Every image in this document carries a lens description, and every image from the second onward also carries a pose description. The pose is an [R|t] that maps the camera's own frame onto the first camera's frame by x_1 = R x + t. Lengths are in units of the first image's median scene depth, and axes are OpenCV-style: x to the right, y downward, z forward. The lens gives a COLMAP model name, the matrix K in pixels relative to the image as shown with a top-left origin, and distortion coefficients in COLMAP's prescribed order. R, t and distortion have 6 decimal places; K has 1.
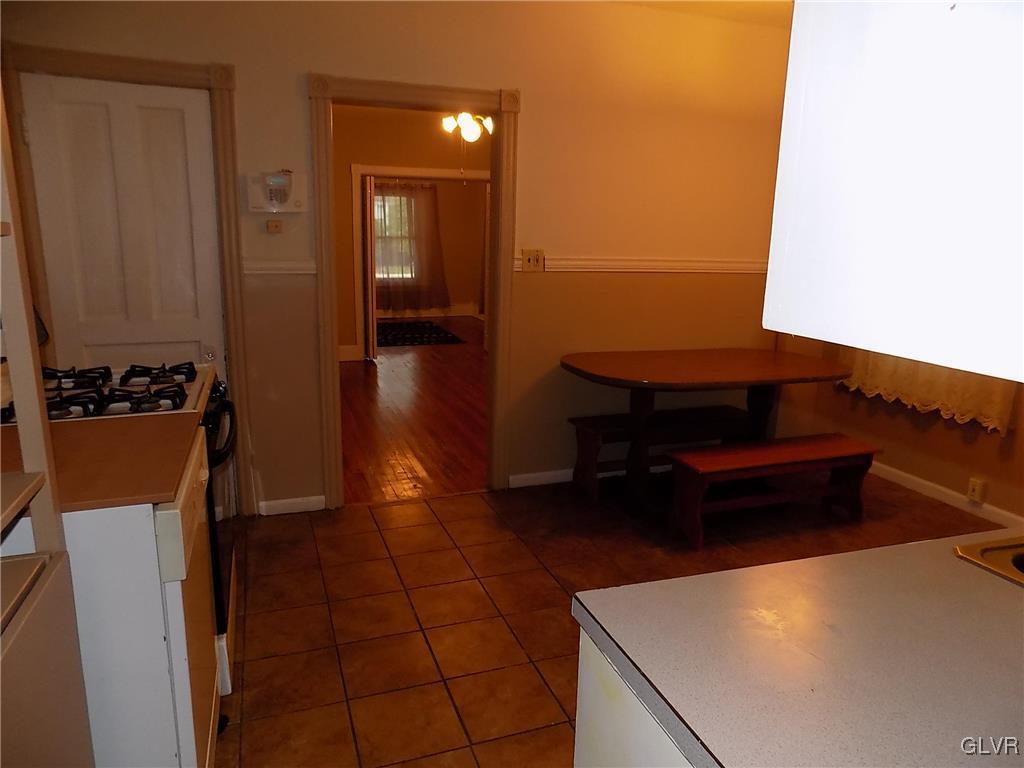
lens RADIAL K [[694.3, 0, 512.0], [0, 694.3, 384.0], [0, 0, 1]] dist [-0.035091, -0.000138]
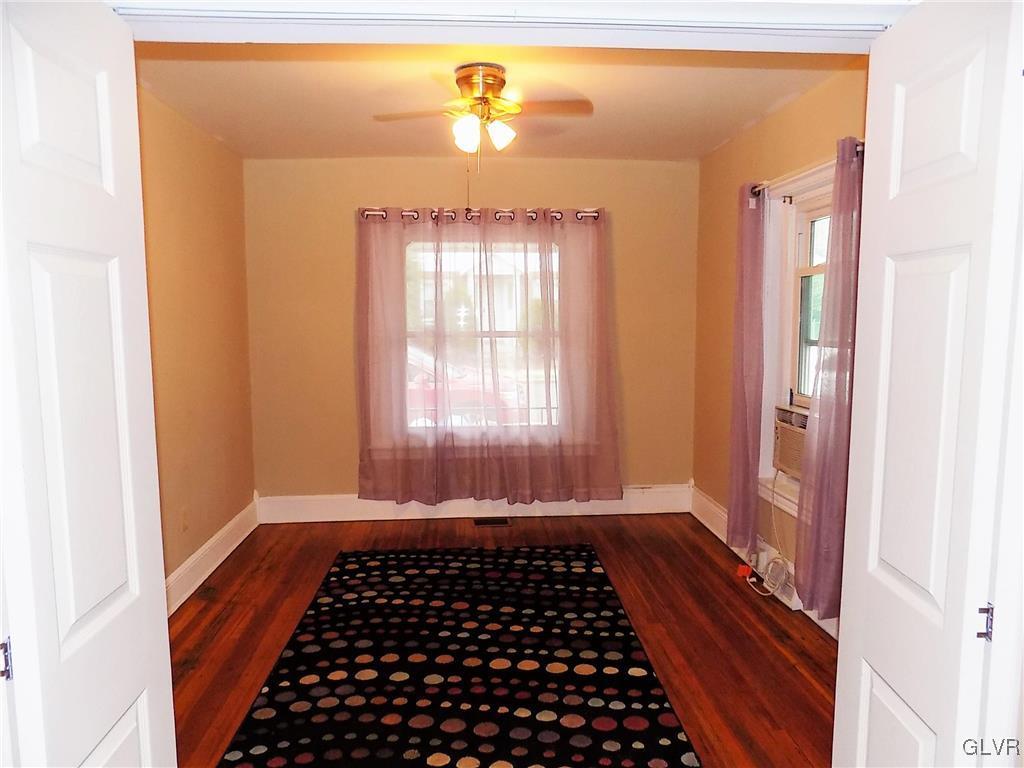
lens RADIAL K [[694.3, 0, 512.0], [0, 694.3, 384.0], [0, 0, 1]] dist [-0.035091, -0.000138]
pose [[0.962495, 0.006124, -0.271231, -0.053740], [-0.036839, 0.993436, -0.108298, -0.150434], [0.268787, 0.114228, 0.956402, 0.664893]]
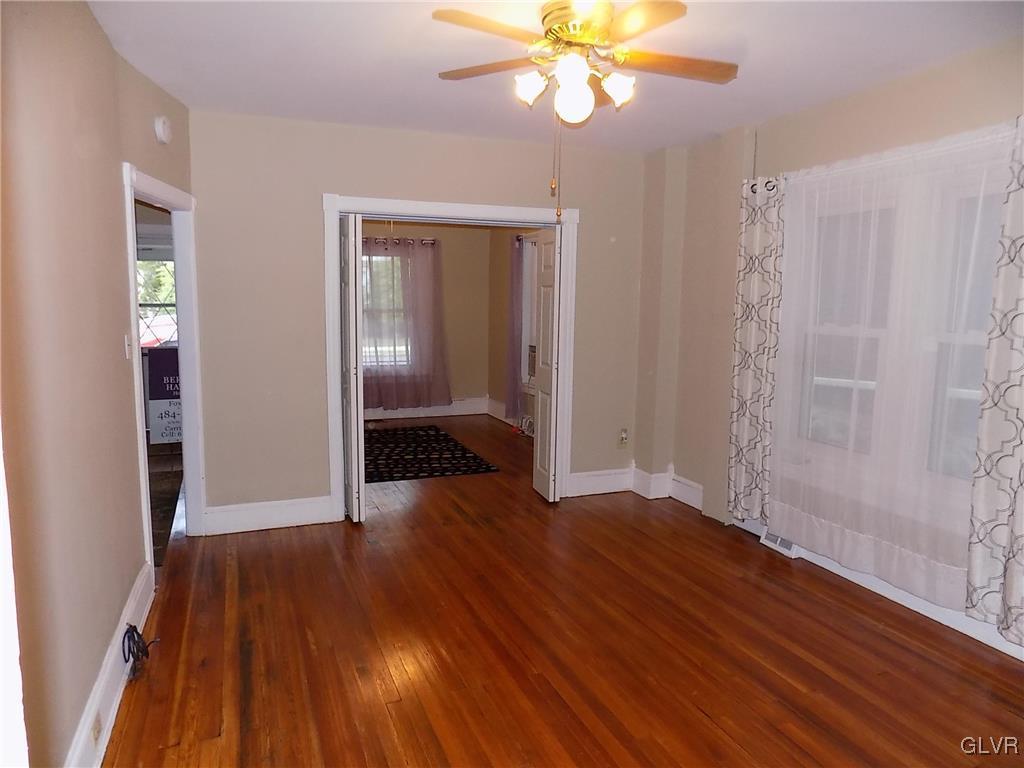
lens RADIAL K [[694.3, 0, 512.0], [0, 694.3, 384.0], [0, 0, 1]] dist [-0.035091, -0.000138]
pose [[0.999554, -0.007416, 0.028928, -0.059141], [0.010060, 0.995678, -0.092331, -0.066340], [-0.028118, 0.092581, 0.995308, 0.279212]]
